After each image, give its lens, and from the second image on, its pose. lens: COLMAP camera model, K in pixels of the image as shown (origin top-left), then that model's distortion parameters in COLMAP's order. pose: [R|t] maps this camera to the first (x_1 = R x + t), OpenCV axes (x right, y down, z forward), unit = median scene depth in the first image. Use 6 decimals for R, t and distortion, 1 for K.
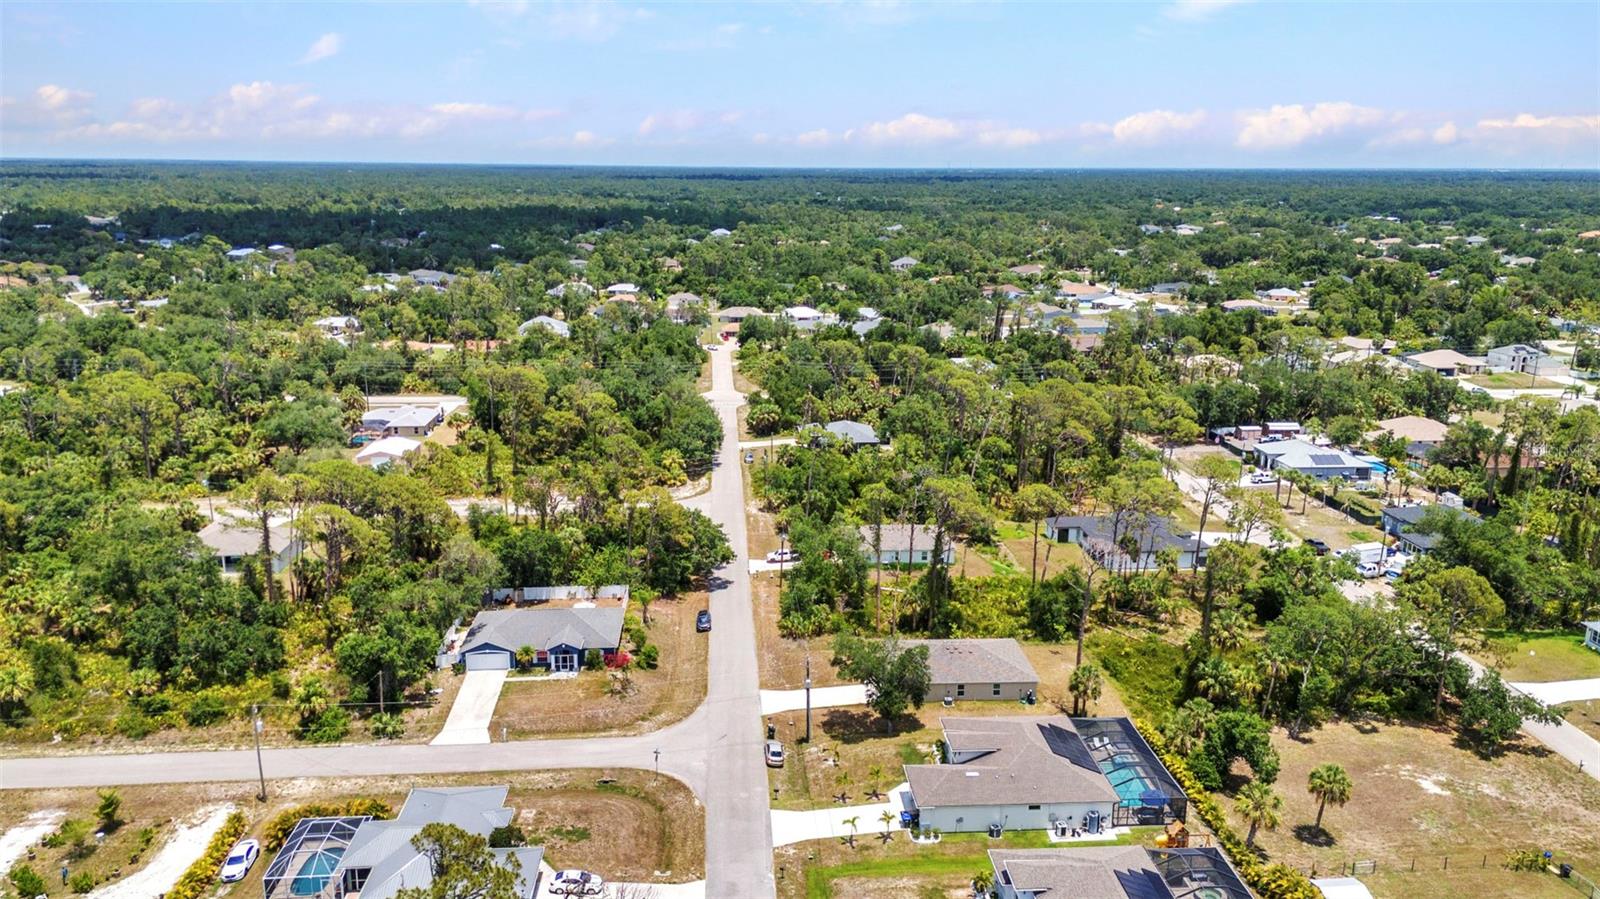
lens RADIAL K [[1173.6, 0, 800.5], [0, 1173.6, 455.2], [0, 0, 1]] dist [0.077906, -0.074198]
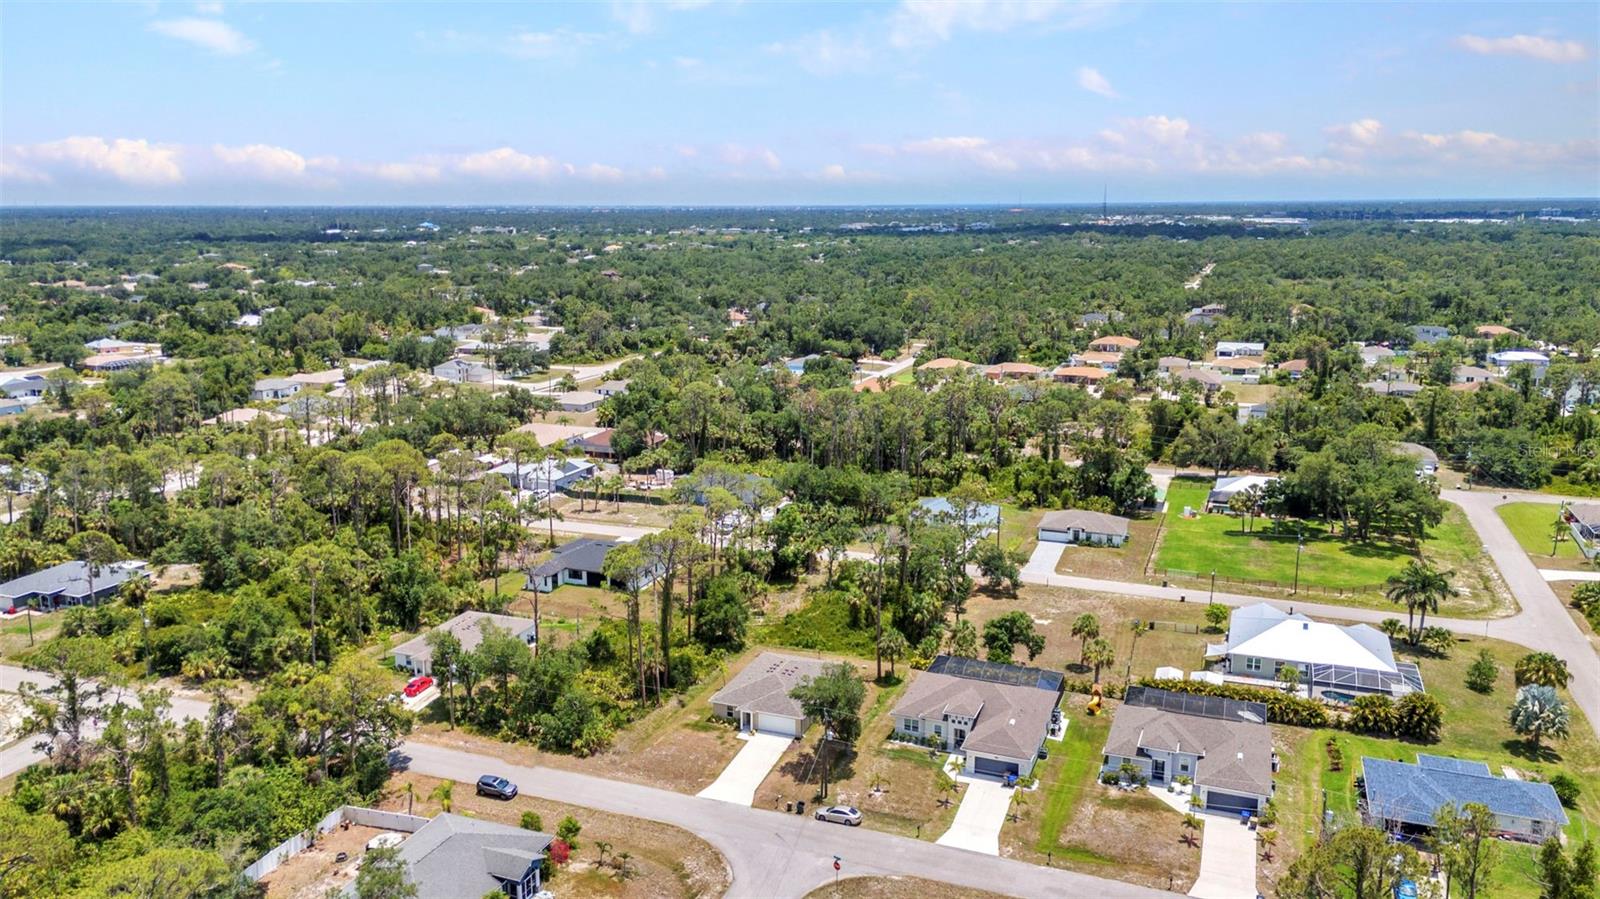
lens RADIAL K [[1173.6, 0, 800.5], [0, 1173.6, 455.2], [0, 0, 1]] dist [0.077906, -0.074198]
pose [[0.430168, -0.199465, 0.880437, -0.678406], [0.225451, 0.968118, 0.109178, -0.120982], [-0.874144, 0.151531, 0.461423, 0.432449]]
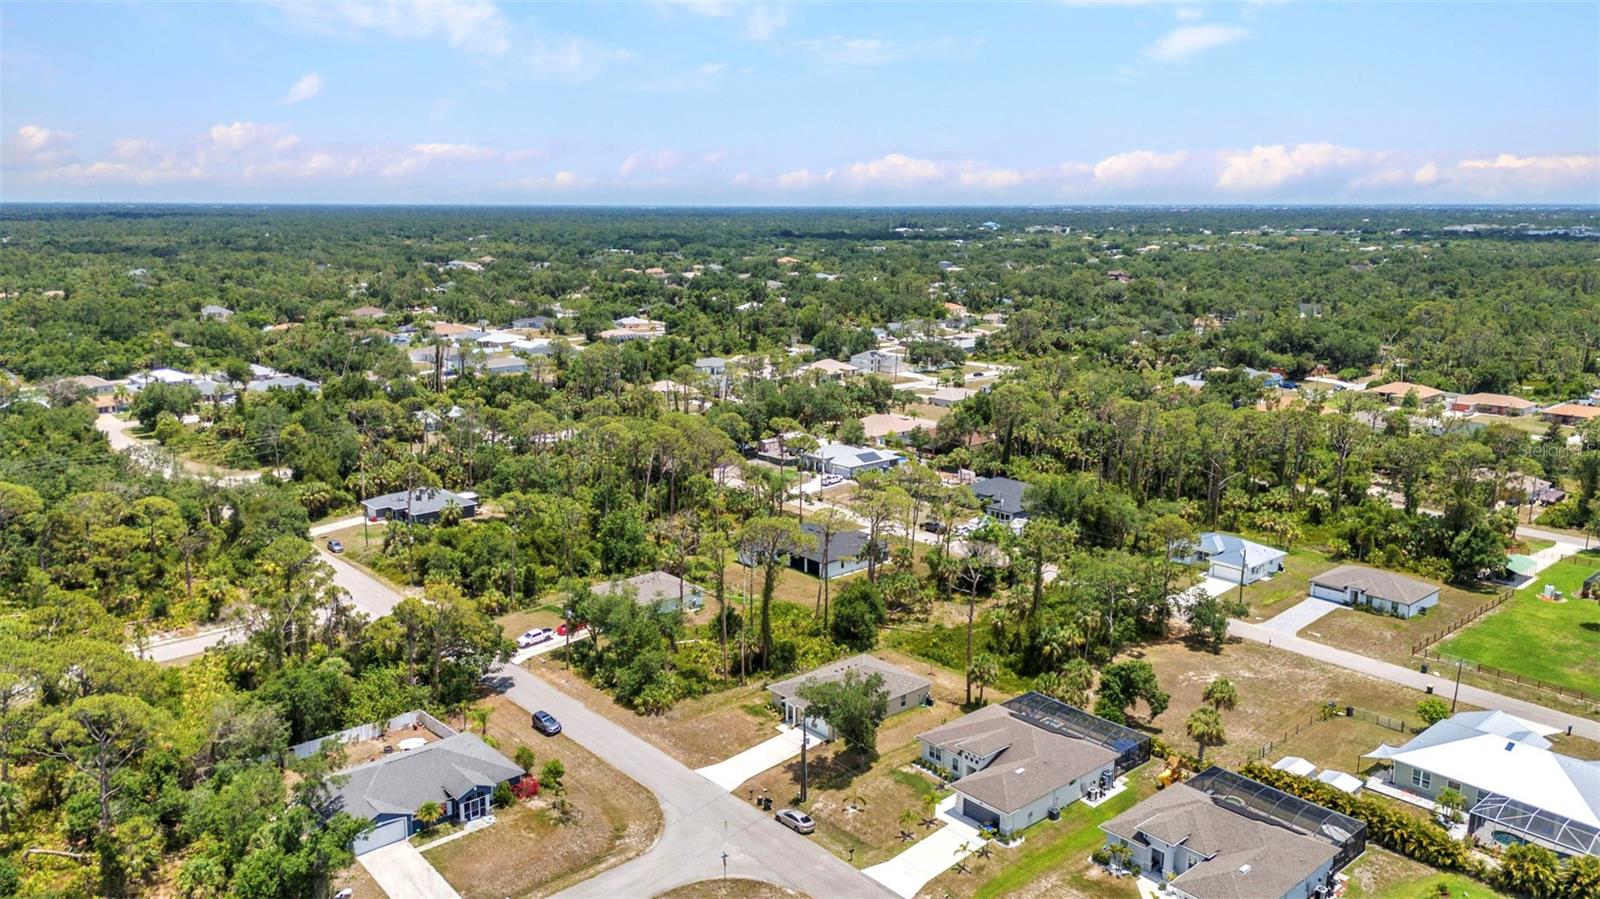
lens RADIAL K [[1173.6, 0, 800.5], [0, 1173.6, 455.2], [0, 0, 1]] dist [0.077906, -0.074198]
pose [[0.795916, -0.133078, 0.590600, -0.443615], [0.149990, 0.988473, 0.020598, -0.048634], [-0.586534, 0.072190, 0.806701, 0.163421]]
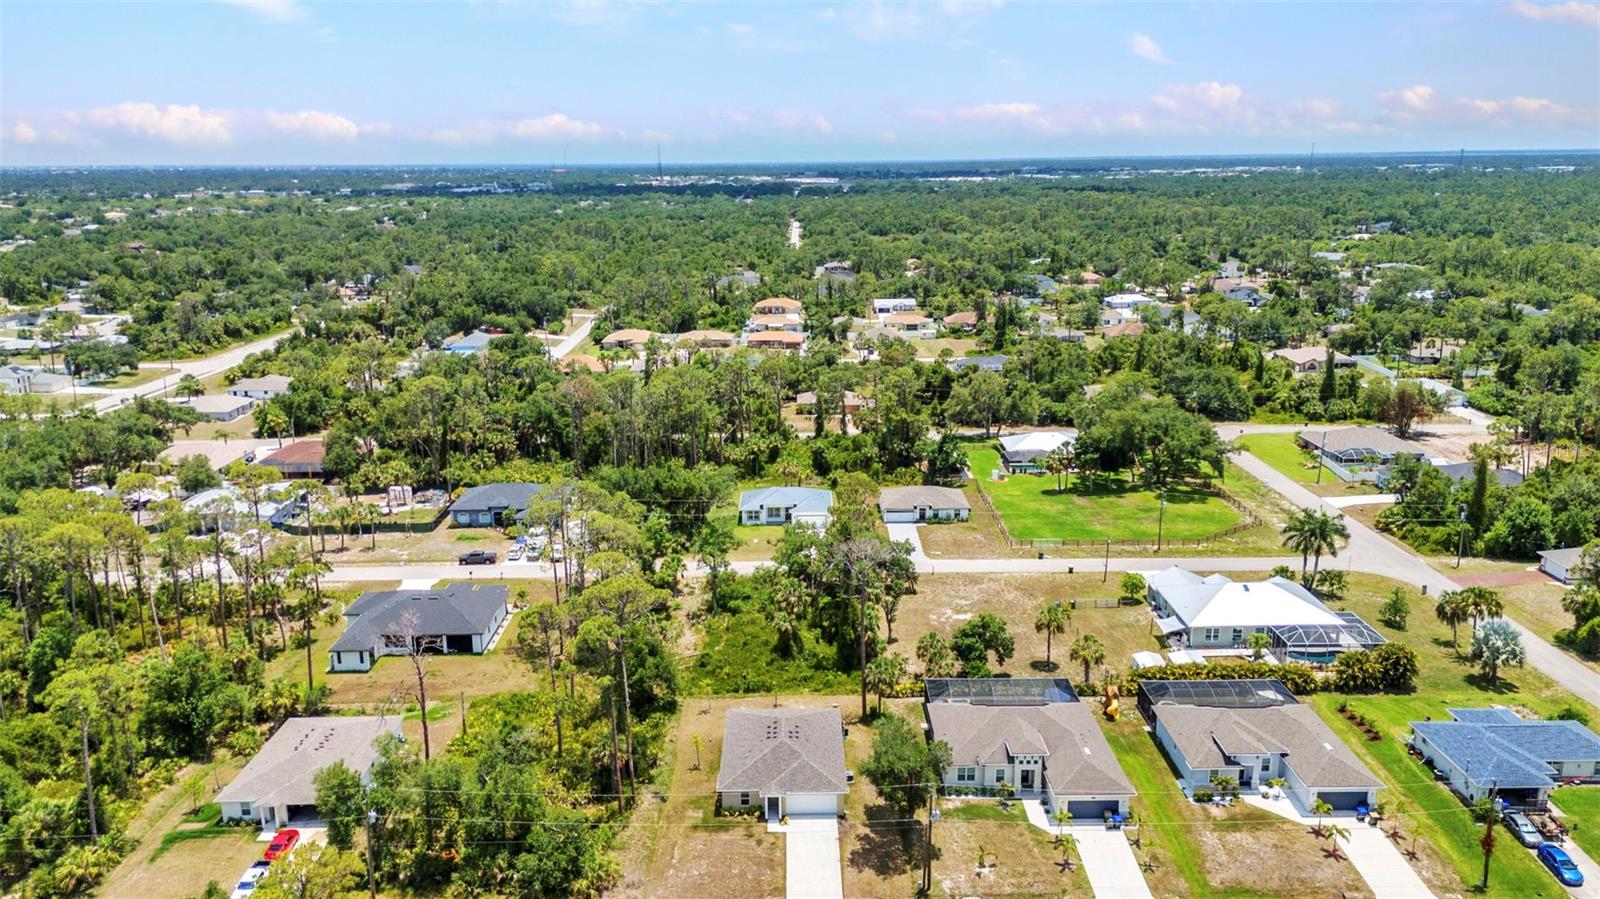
lens RADIAL K [[1173.6, 0, 800.5], [0, 1173.6, 455.2], [0, 0, 1]] dist [0.077906, -0.074198]
pose [[0.063405, -0.251938, 0.965664, -0.584953], [0.251191, 0.940488, 0.228876, -0.199353], [-0.965859, 0.228054, 0.122916, 0.764042]]
